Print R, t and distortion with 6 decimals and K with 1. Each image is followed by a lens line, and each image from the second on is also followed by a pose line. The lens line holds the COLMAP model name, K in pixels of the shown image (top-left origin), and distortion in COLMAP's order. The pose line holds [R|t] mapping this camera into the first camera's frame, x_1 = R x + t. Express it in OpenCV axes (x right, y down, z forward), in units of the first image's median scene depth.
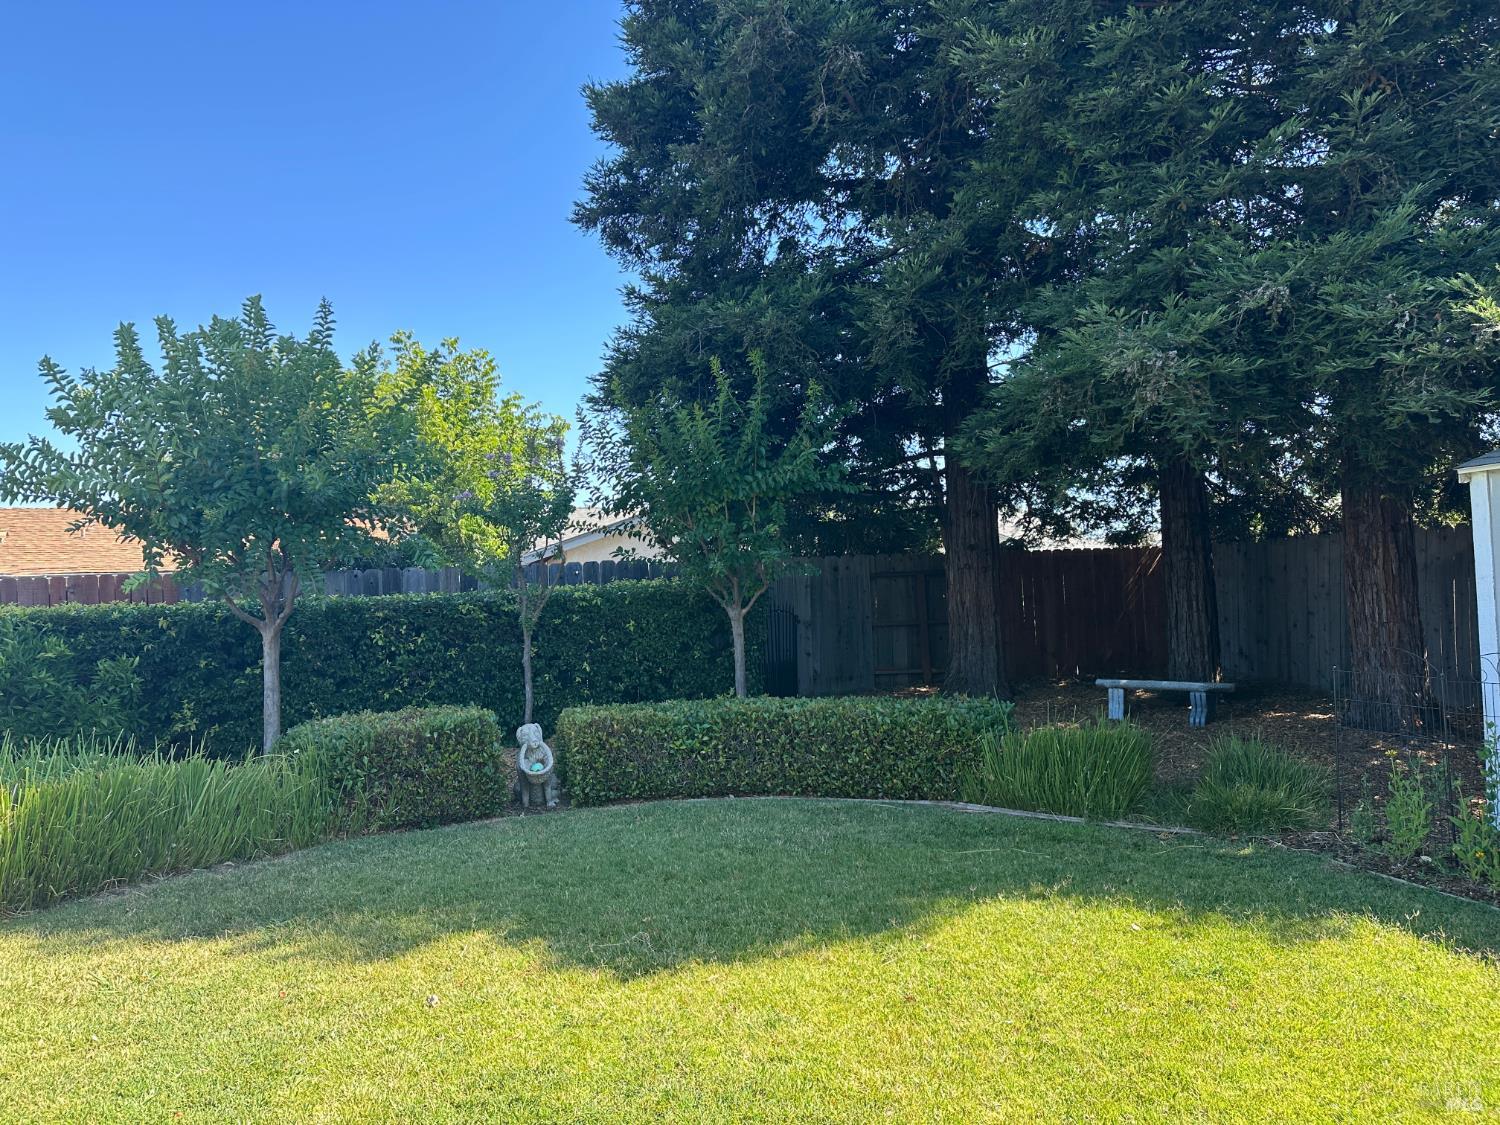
lens RADIAL K [[1022.4, 0, 738.3], [0, 1022.4, 559.9], [0, 0, 1]] dist [0.066636, -0.079520]
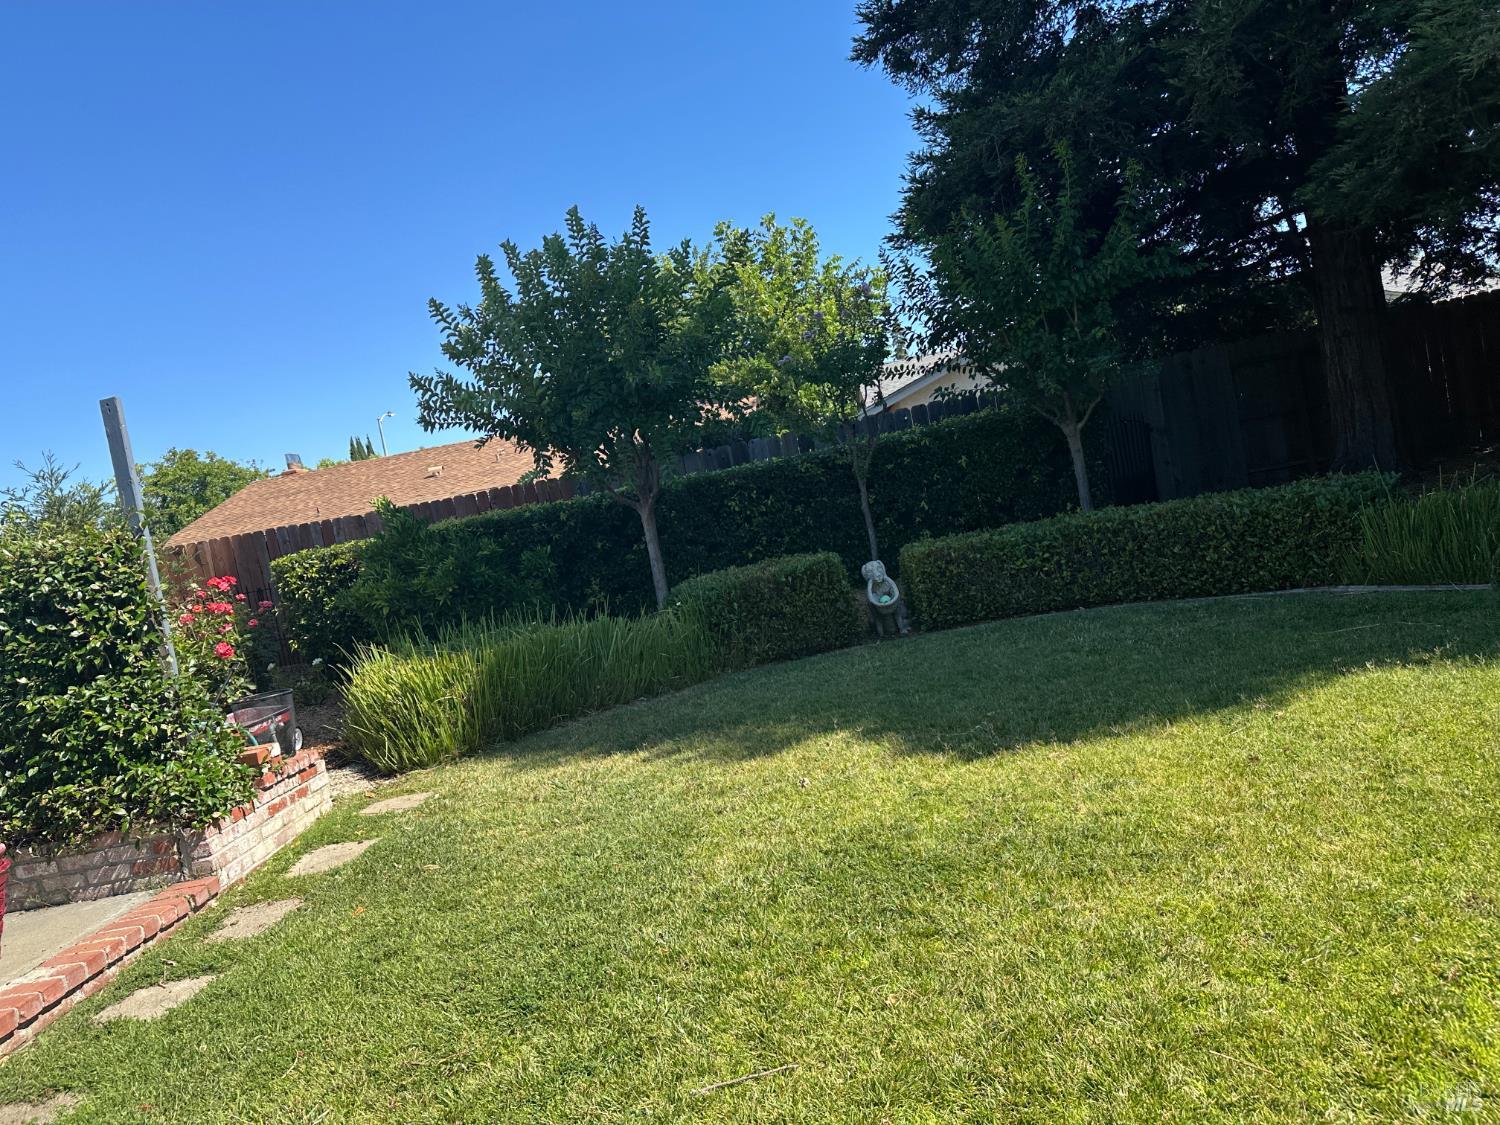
lens RADIAL K [[1022.4, 0, 743.9], [0, 1022.4, 560.8], [0, 0, 1]] dist [0.066636, -0.079520]
pose [[0.931546, -0.119052, -0.343581, 0.036535], [0.165236, 0.980287, 0.108330, 0.022435], [0.323911, -0.157686, 0.932854, -0.034176]]
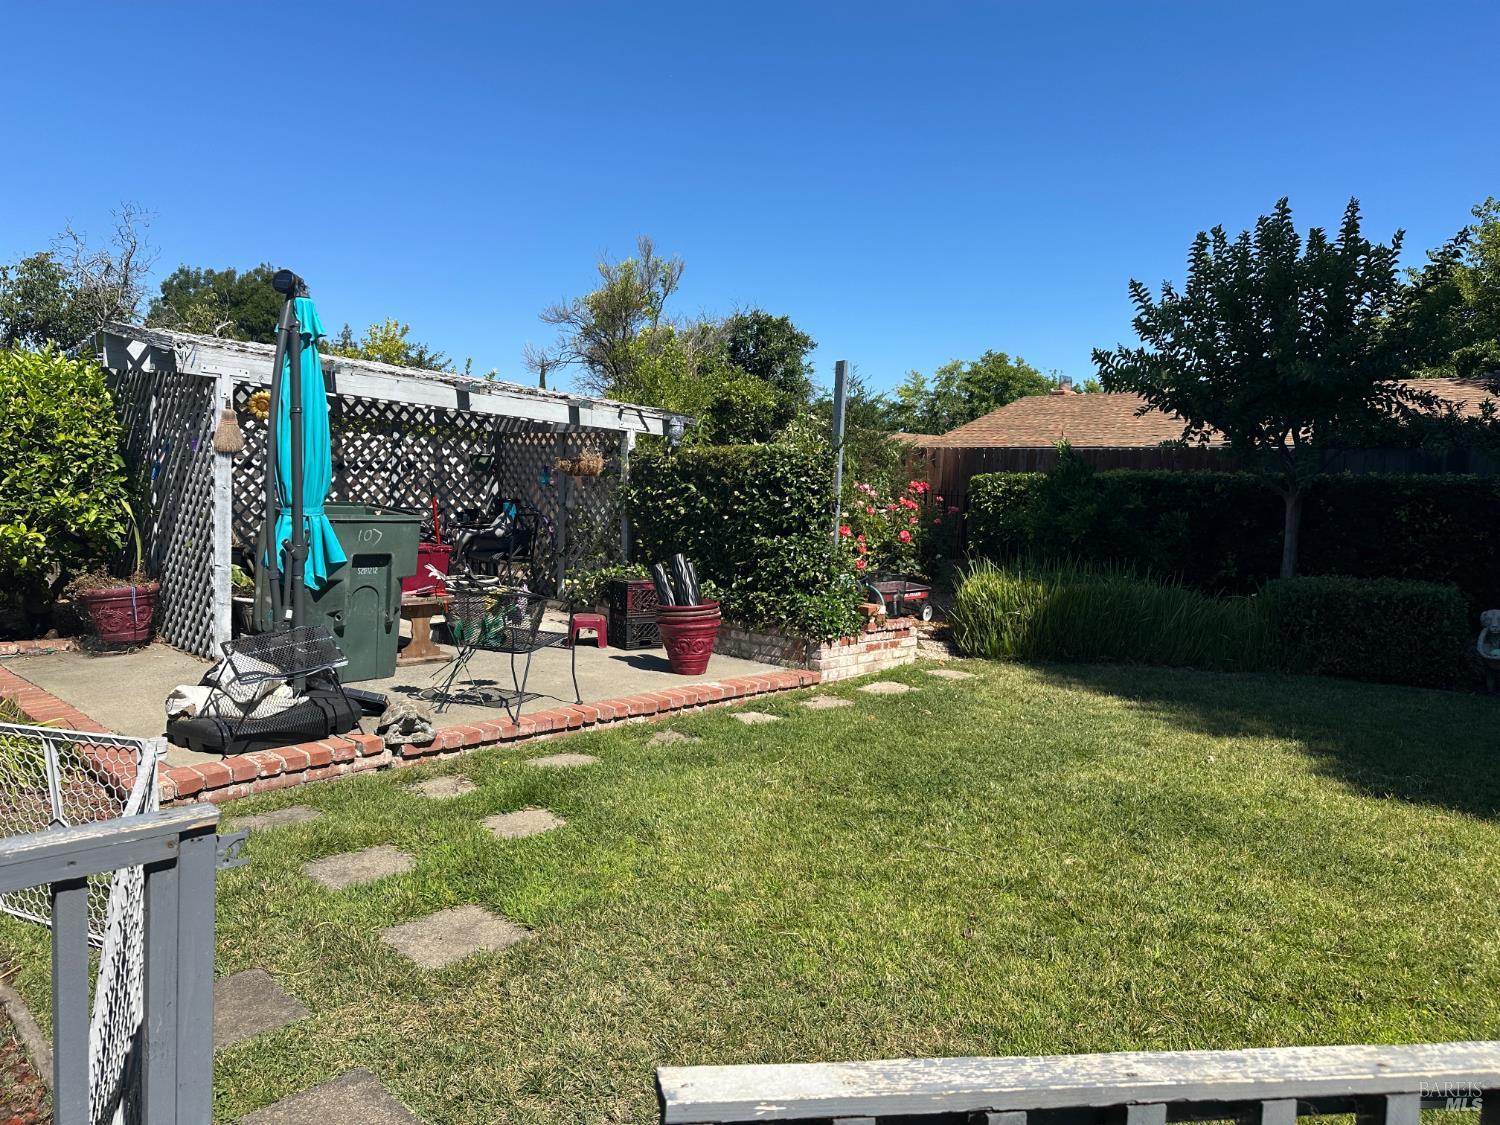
lens RADIAL K [[1022.4, 0, 745.0], [0, 1022.4, 560.5], [0, 0, 1]] dist [0.066636, -0.079520]
pose [[0.478693, 0.116490, -0.870220, 0.311767], [-0.008835, 0.991748, 0.127899, -0.008390], [0.877938, -0.053536, 0.475772, -0.110514]]
